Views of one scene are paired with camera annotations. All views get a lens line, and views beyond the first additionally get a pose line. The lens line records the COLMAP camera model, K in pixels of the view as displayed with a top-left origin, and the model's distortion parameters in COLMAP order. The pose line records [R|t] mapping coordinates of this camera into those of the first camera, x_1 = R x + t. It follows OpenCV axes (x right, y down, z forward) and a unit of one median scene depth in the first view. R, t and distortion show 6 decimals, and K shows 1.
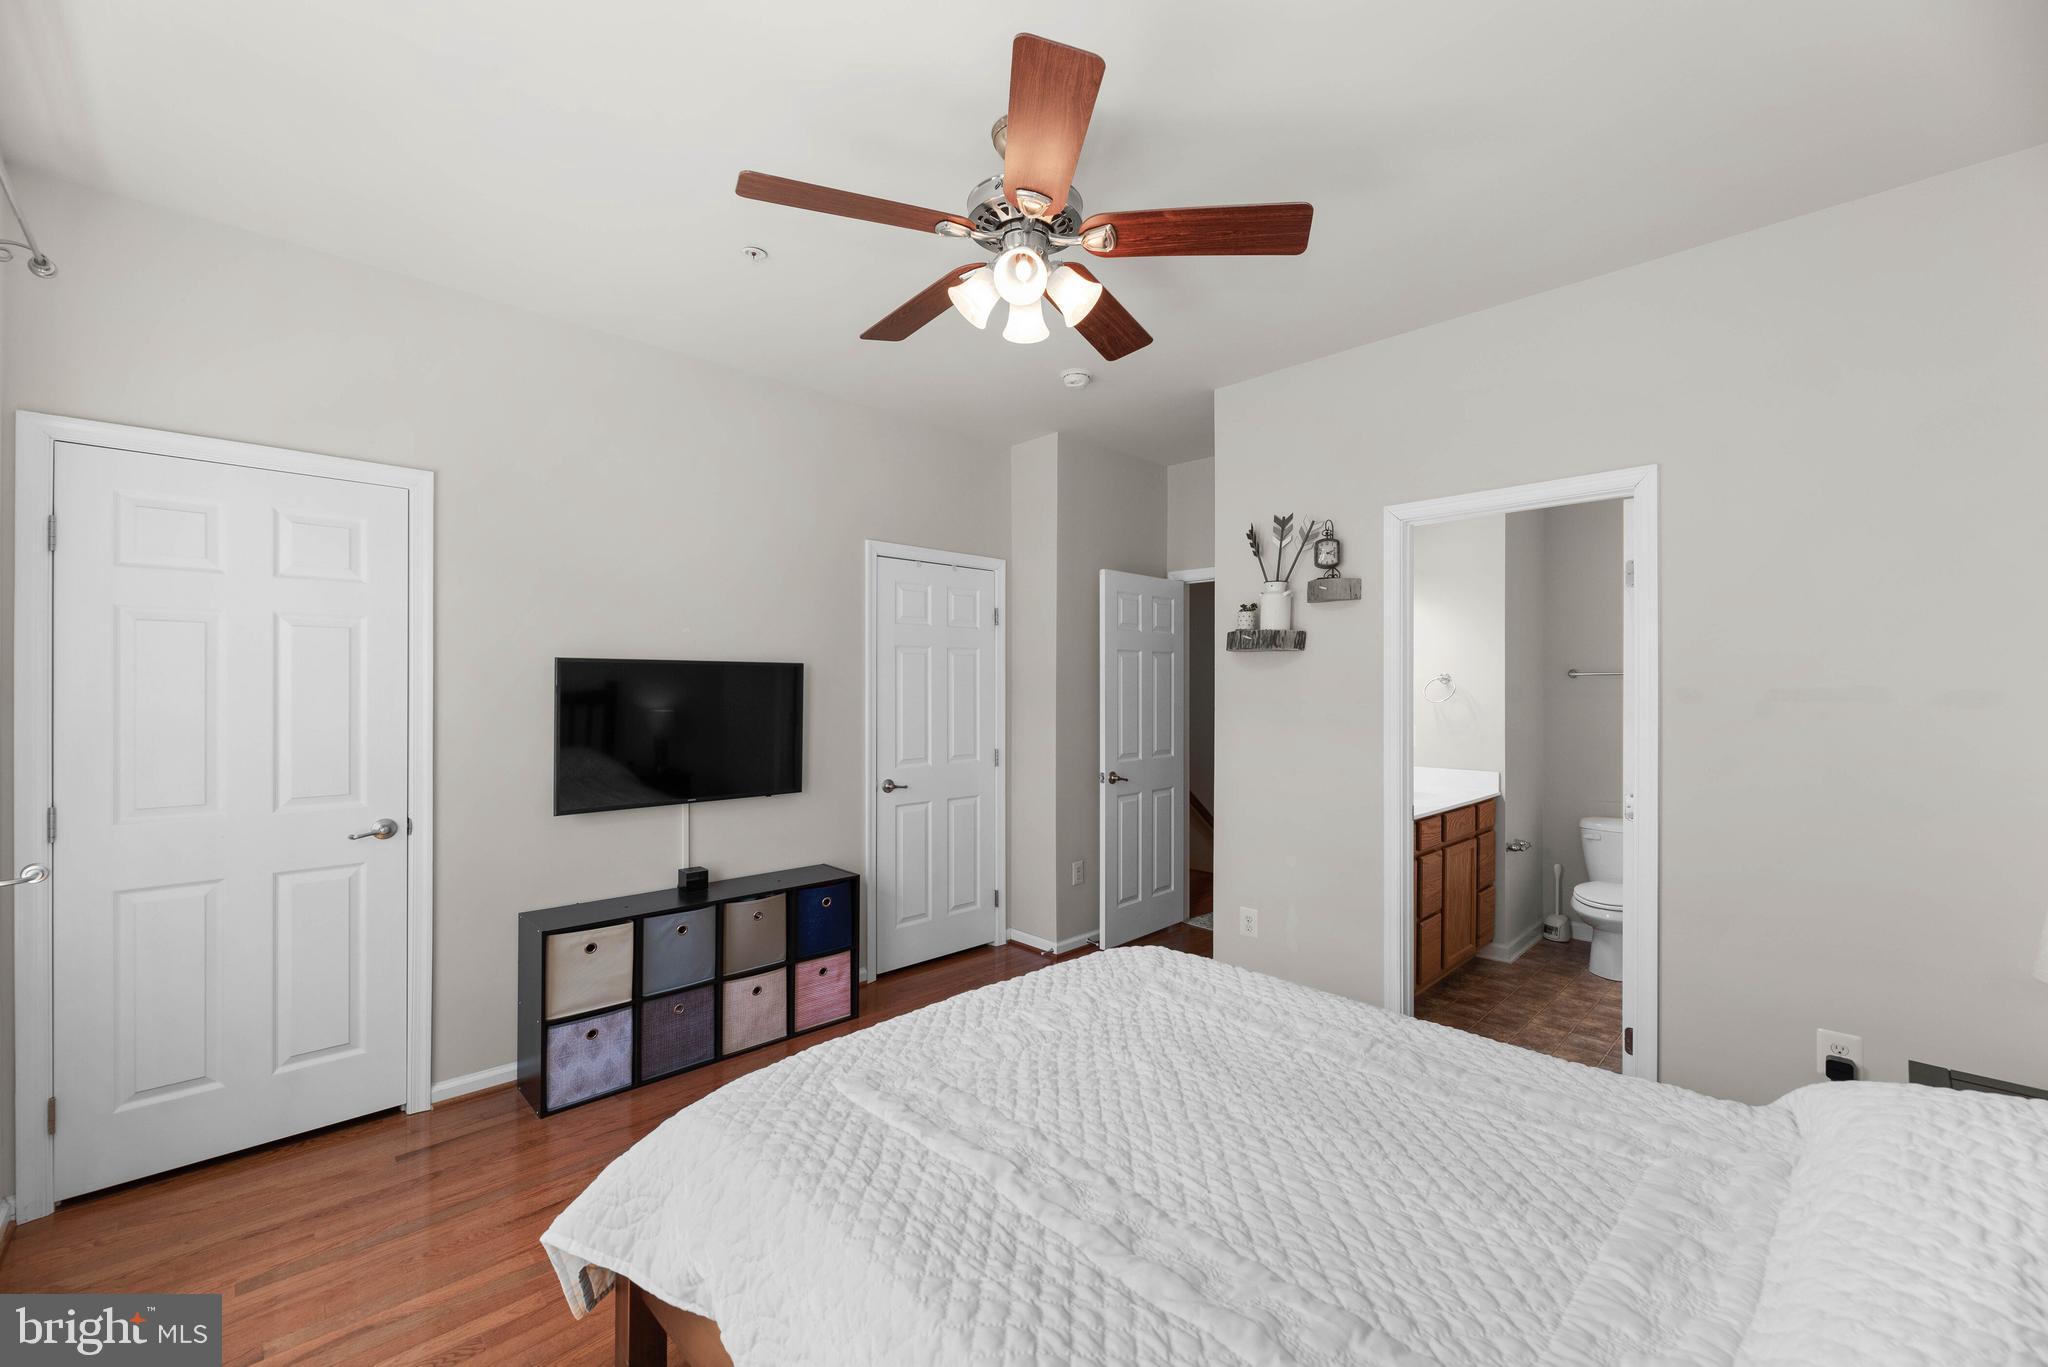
lens RADIAL K [[825.4, 0, 1025.9], [0, 825.4, 688.3], [0, 0, 1]] dist [-0.000226, 0.000222]
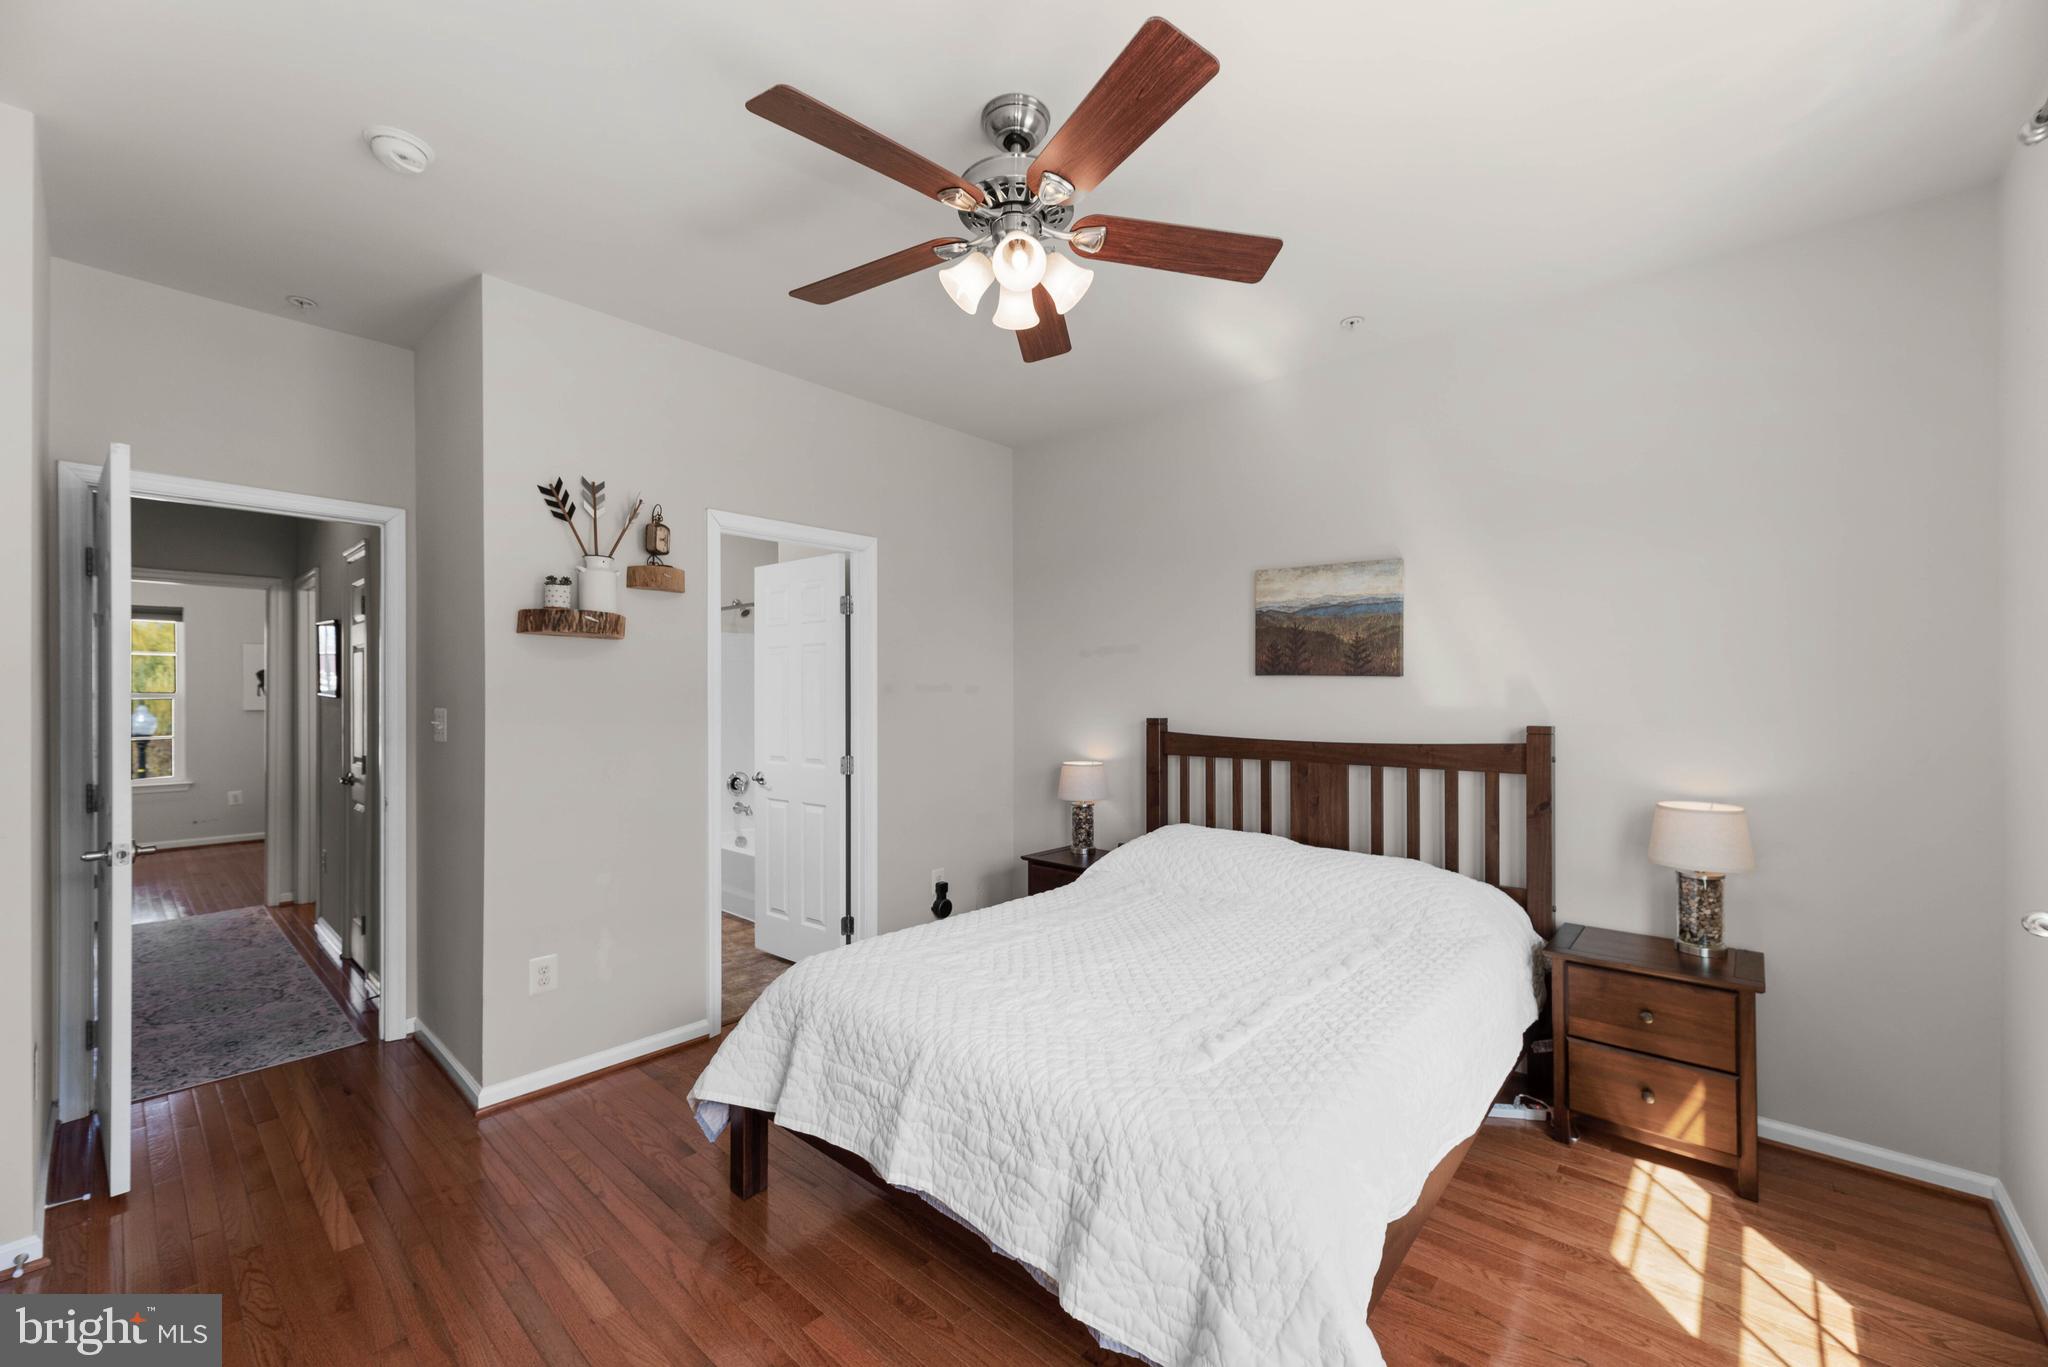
lens RADIAL K [[825.4, 0, 1025.9], [0, 825.4, 688.3], [0, 0, 1]] dist [-0.000226, 0.000222]
pose [[-0.069574, 0.001601, 0.997576, -0.598236], [0.002645, 0.999995, -0.001421, 0.010085], [-0.997573, 0.002540, -0.069578, 0.629864]]
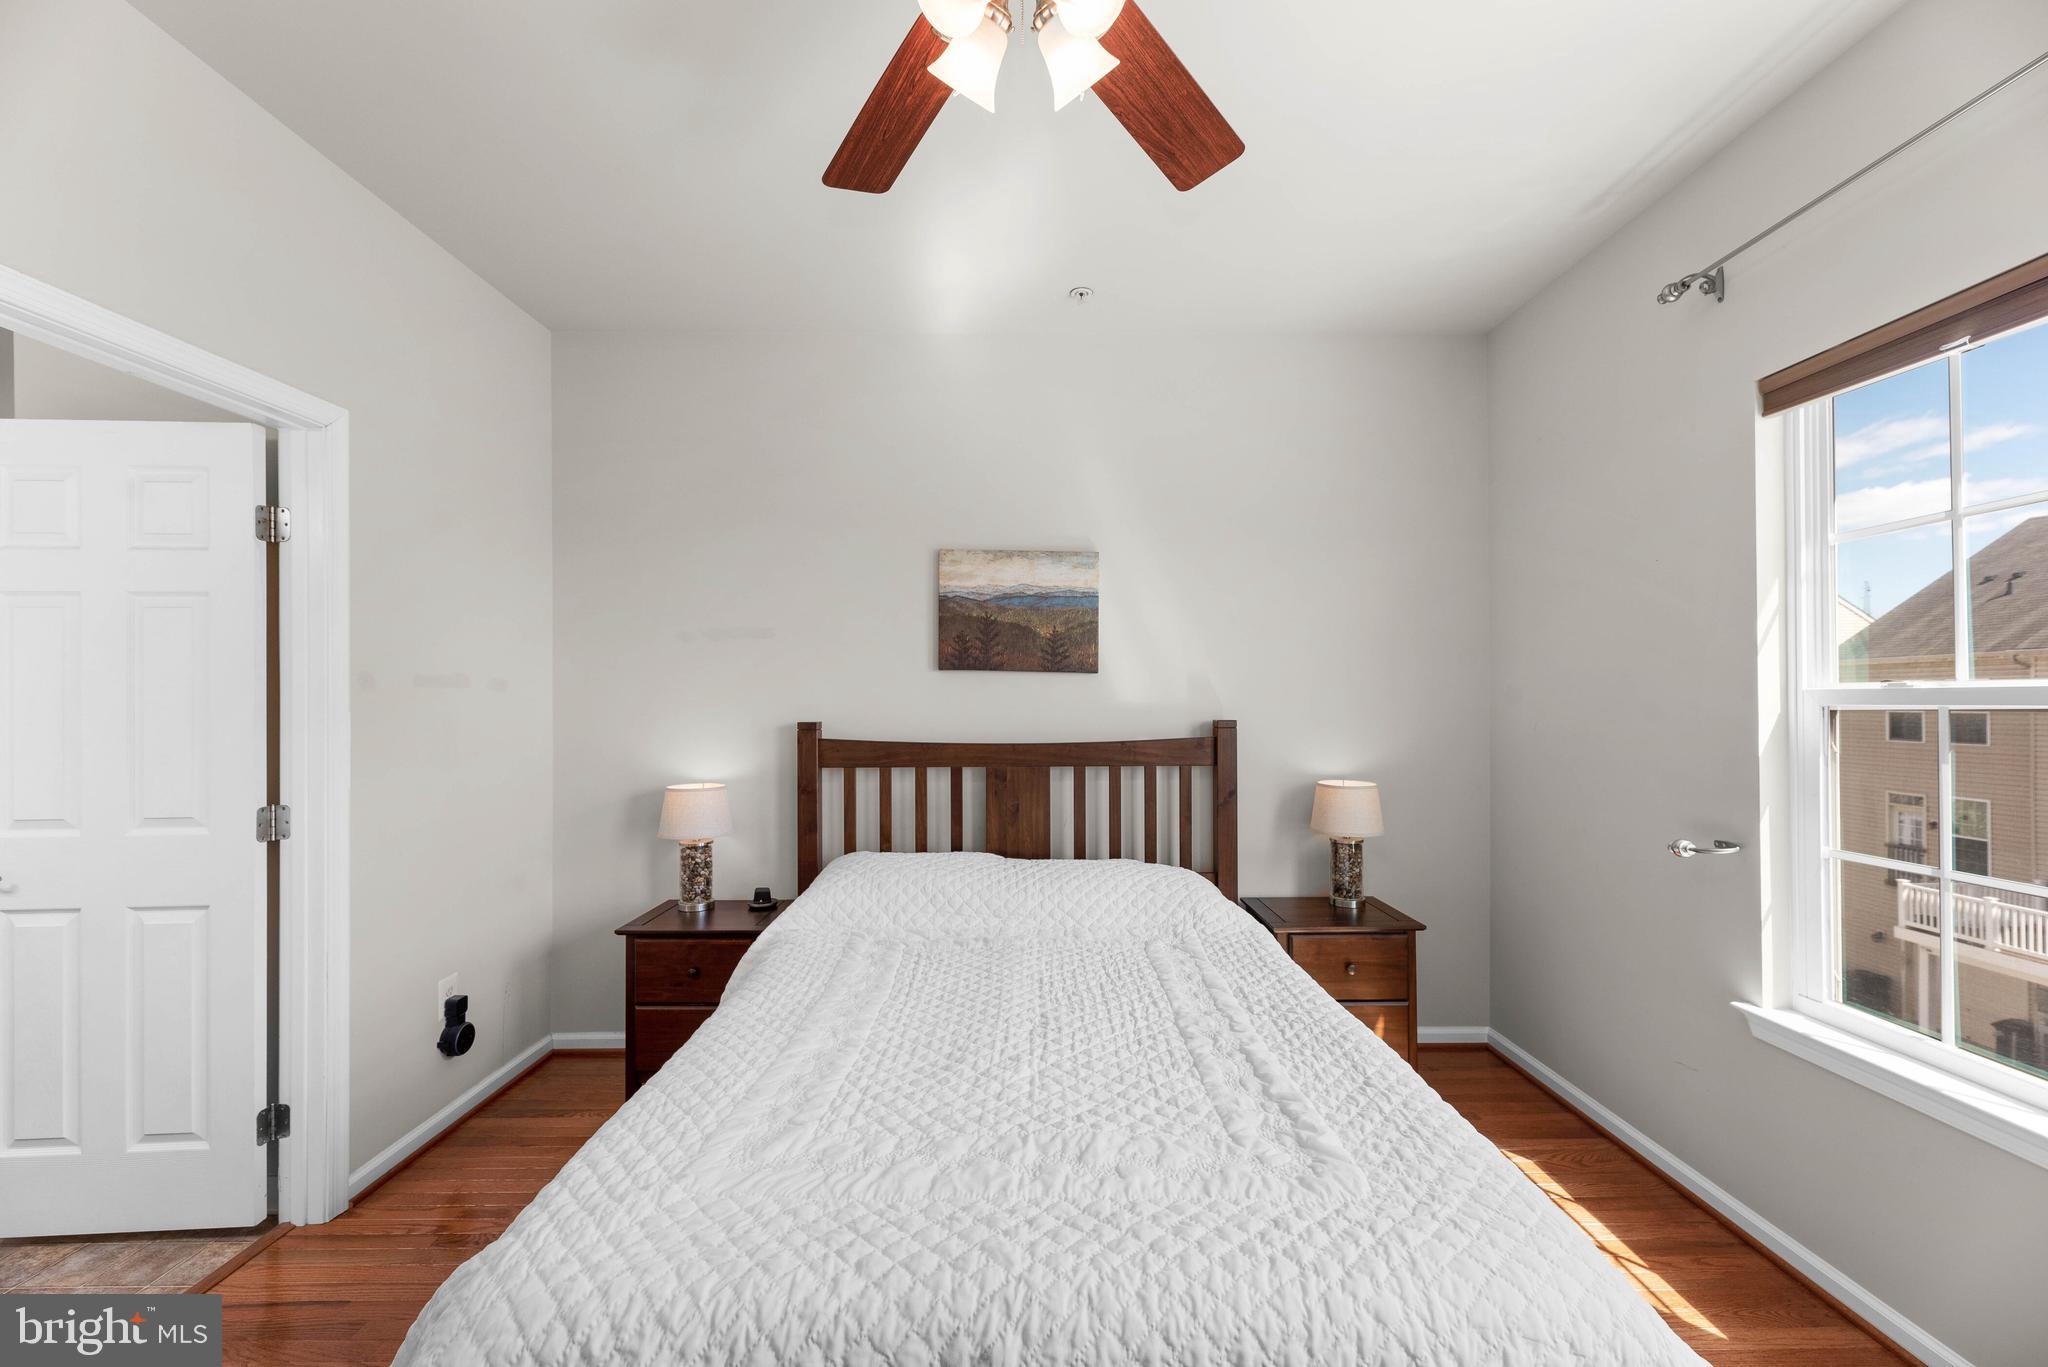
lens RADIAL K [[825.4, 0, 1025.9], [0, 825.4, 688.3], [0, 0, 1]] dist [-0.000226, 0.000222]
pose [[-0.726870, 0.002491, 0.686770, -0.256314], [0.000476, 0.999995, -0.003124, 0.016342], [-0.686775, -0.001944, -0.726868, 0.866451]]
